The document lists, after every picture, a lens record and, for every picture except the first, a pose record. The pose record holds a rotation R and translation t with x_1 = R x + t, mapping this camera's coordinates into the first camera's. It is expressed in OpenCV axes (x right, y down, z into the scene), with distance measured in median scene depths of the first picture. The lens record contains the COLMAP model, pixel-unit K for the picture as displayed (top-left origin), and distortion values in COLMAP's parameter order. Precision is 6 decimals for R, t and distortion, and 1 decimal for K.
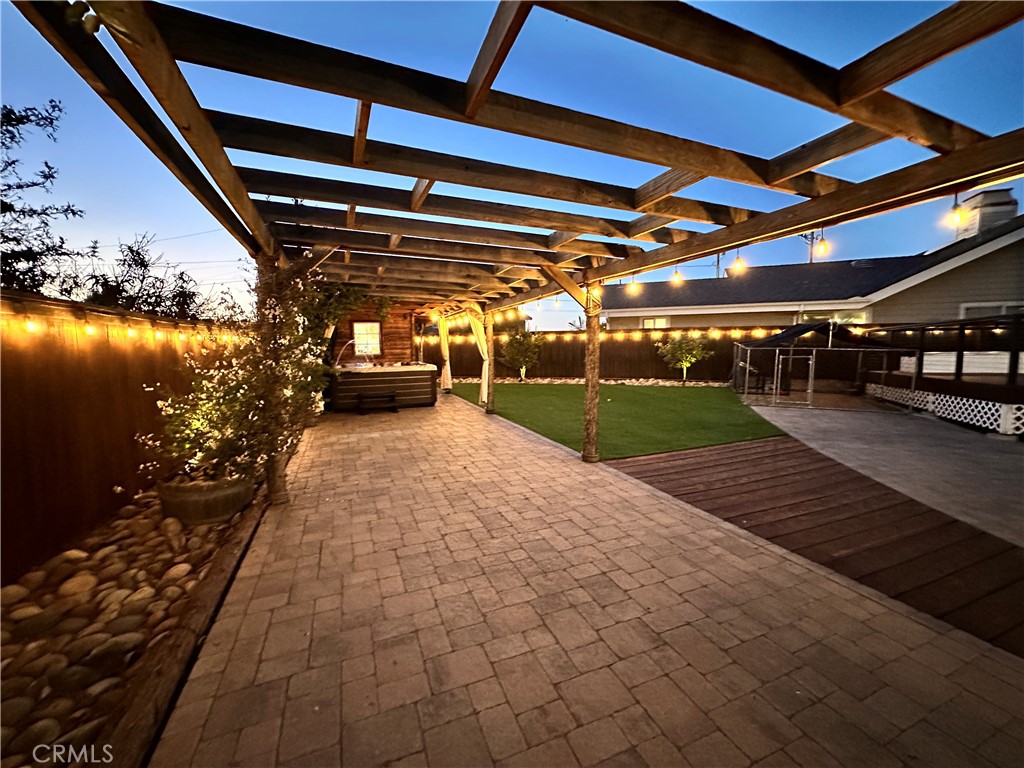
lens RADIAL K [[405.8, 0, 512.0], [0, 405.8, 384.0], [0, 0, 1]] dist [-0.000050, 0.000162]
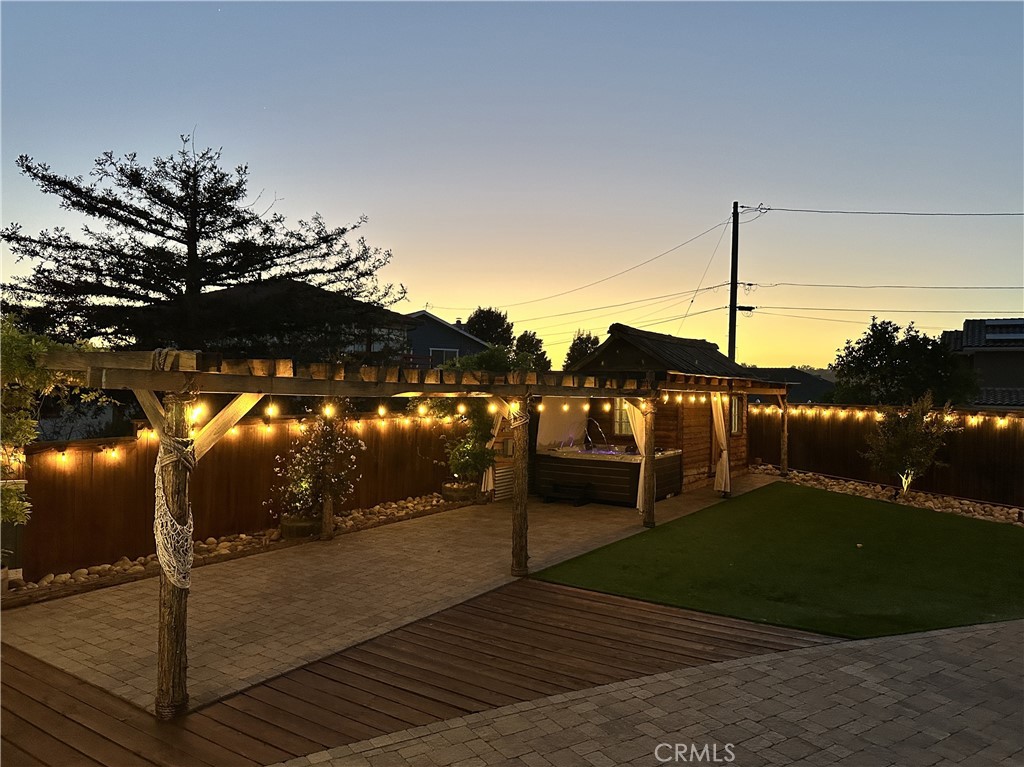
lens RADIAL K [[722.1, 0, 512.0], [0, 722.1, 383.5], [0, 0, 1]] dist [0.002391, -0.000312]
pose [[0.553008, 0.005728, -0.833156, 1.786527], [-0.094403, 0.993968, -0.055827, -0.180306], [0.827811, 0.109525, 0.550213, 0.001050]]
